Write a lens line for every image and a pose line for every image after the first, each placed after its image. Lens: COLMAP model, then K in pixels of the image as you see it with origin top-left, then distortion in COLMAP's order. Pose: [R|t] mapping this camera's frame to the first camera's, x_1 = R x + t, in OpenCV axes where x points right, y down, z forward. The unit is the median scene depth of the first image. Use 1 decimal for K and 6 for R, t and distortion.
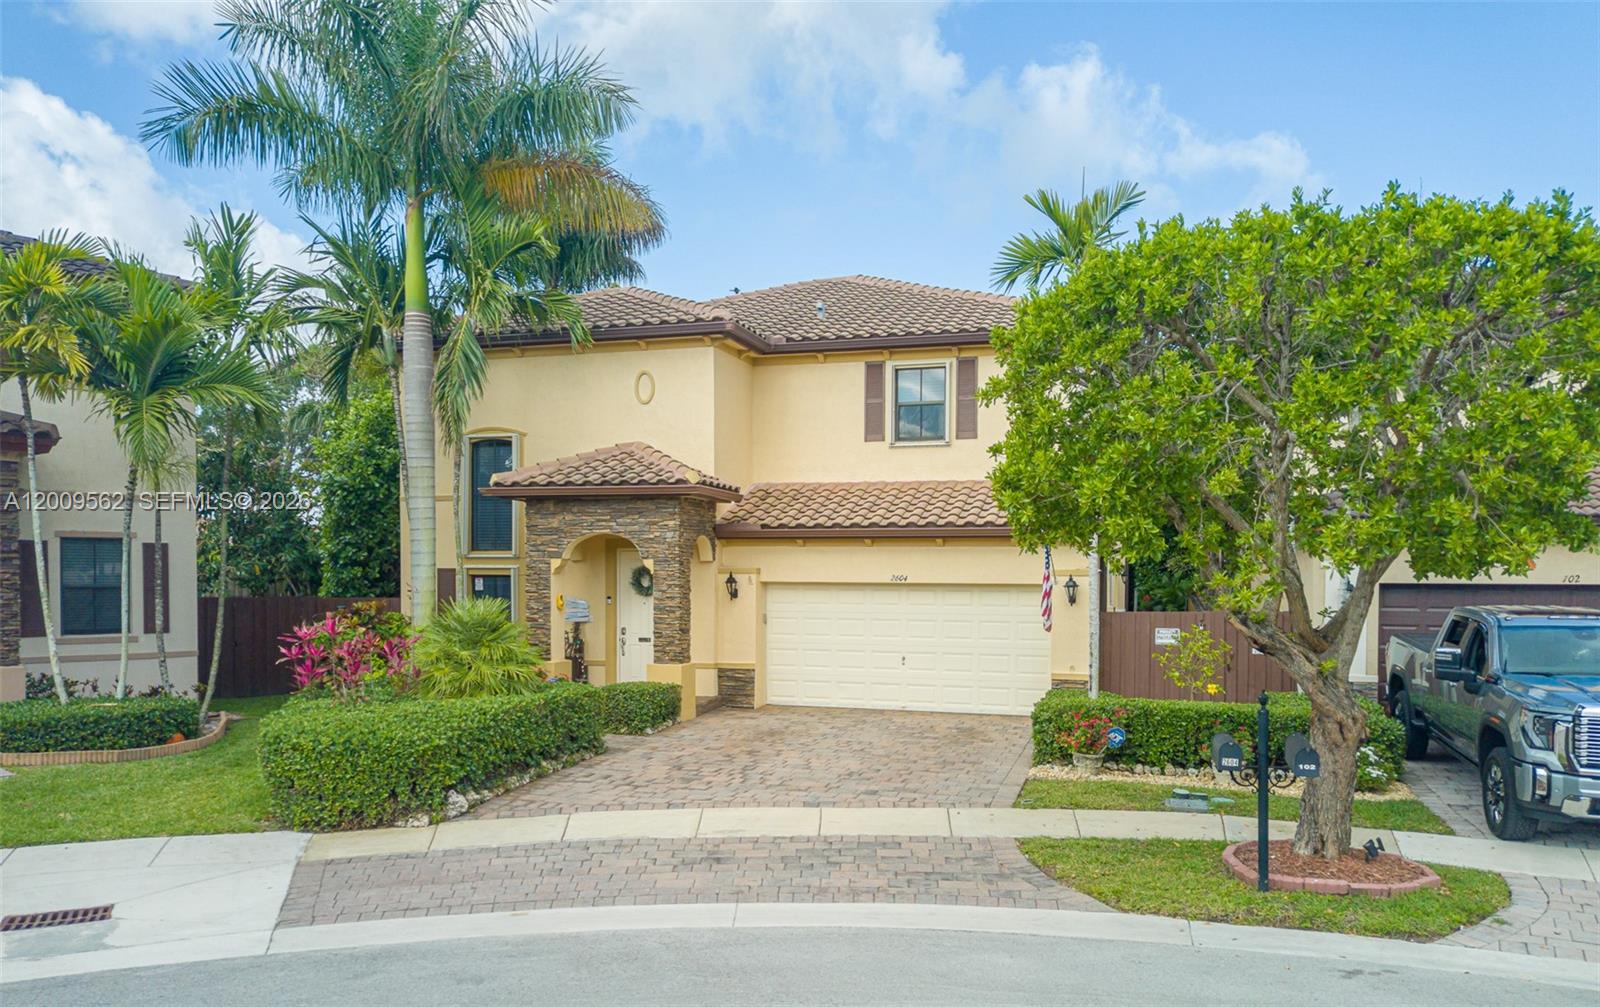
lens RADIAL K [[1151.5, 0, 796.1], [0, 1151.5, 585.2], [0, 0, 1]] dist [0.007674, 0.002360]
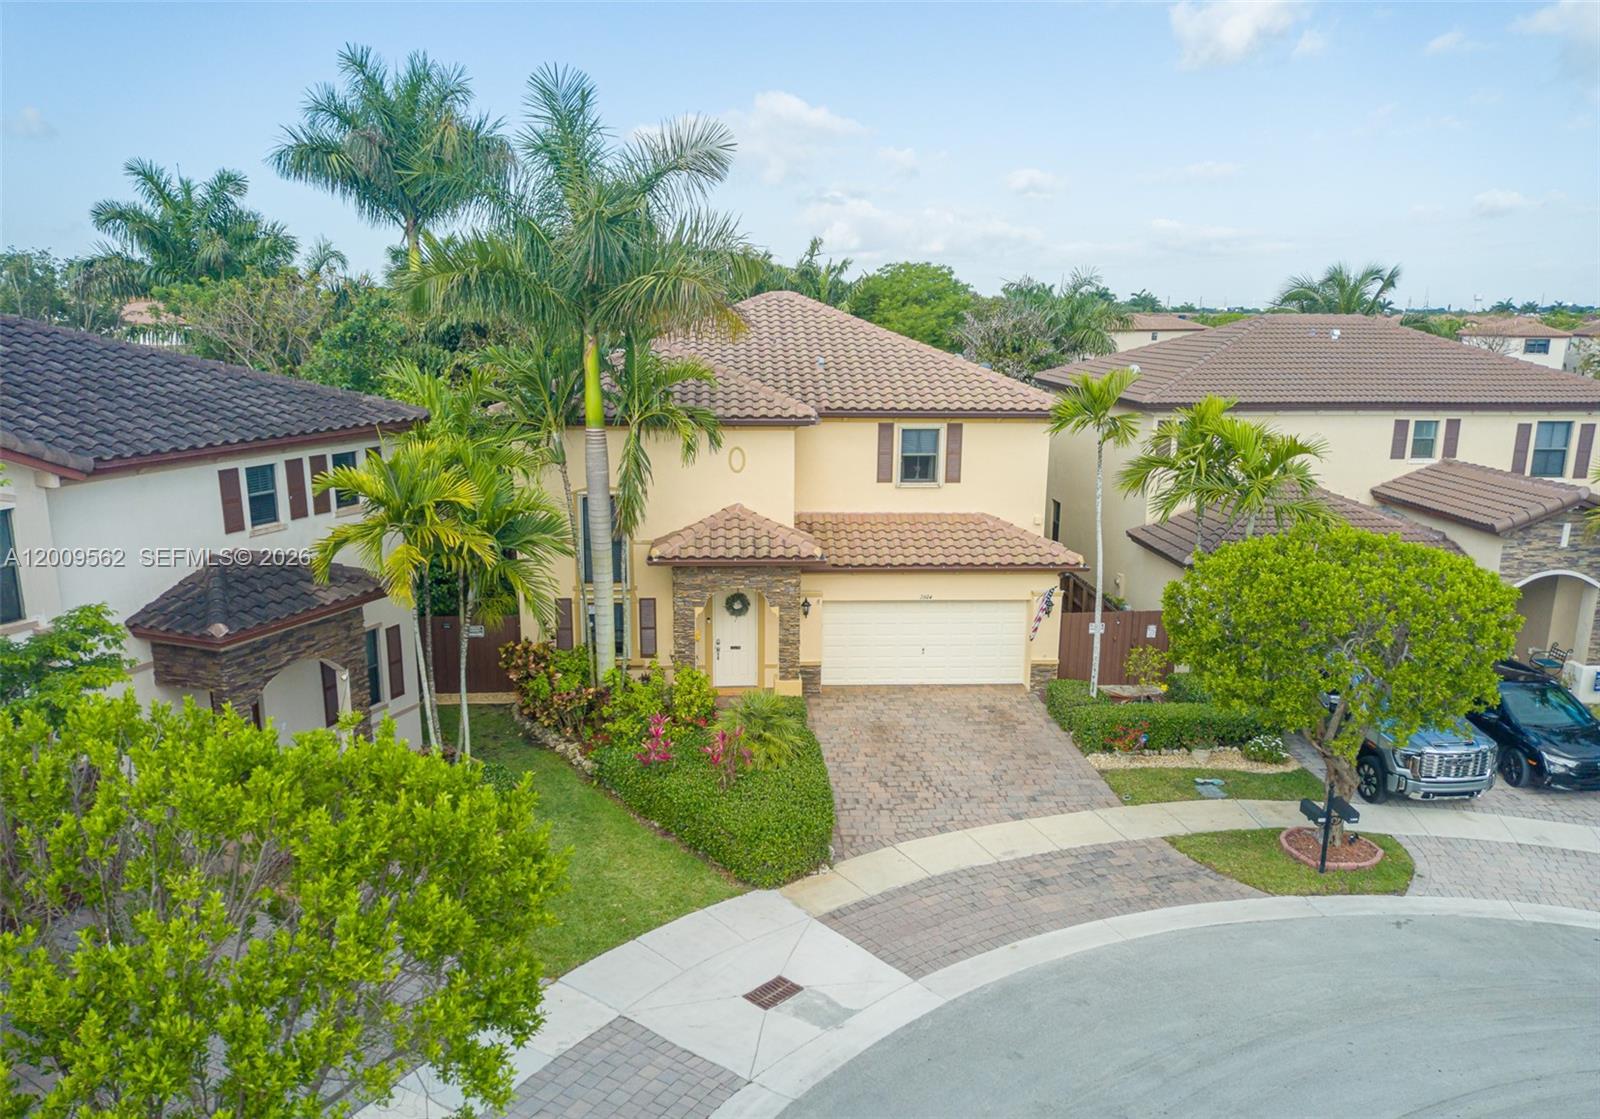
lens RADIAL K [[1139.8, 0, 788.5], [0, 1139.8, 611.2], [0, 0, 1]] dist [0.102932, -0.153555]
pose [[0.937868, -0.081508, 0.337282, -0.566164], [-0.000138, 0.971932, 0.235263, -0.332942], [-0.346991, -0.220692, 0.911533, -0.226174]]
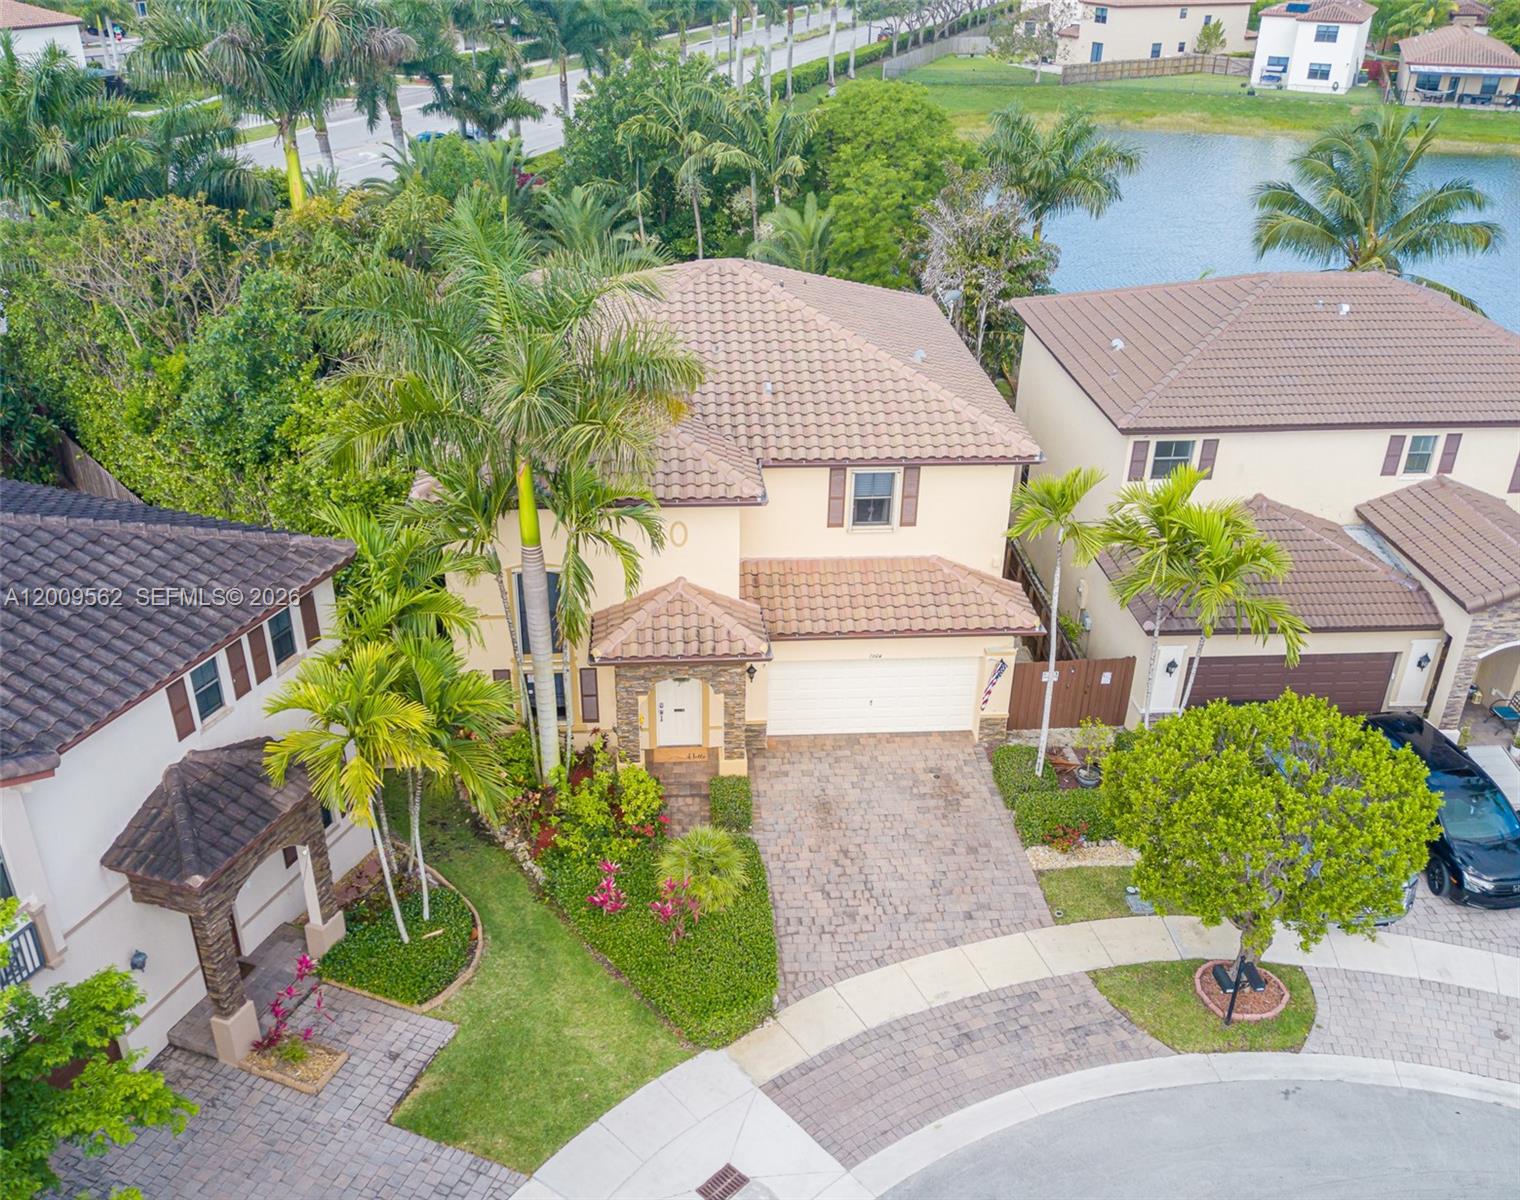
lens RADIAL K [[1294.1, 0, 739.6], [0, 1294.1, 687.8], [0, 0, 1]] dist [0.102905, -0.154190]
pose [[0.935142, -0.173218, 0.309040, -0.567065], [-0.001947, 0.869793, 0.493414, -0.764249], [-0.354269, -0.462013, 0.813042, -0.215105]]
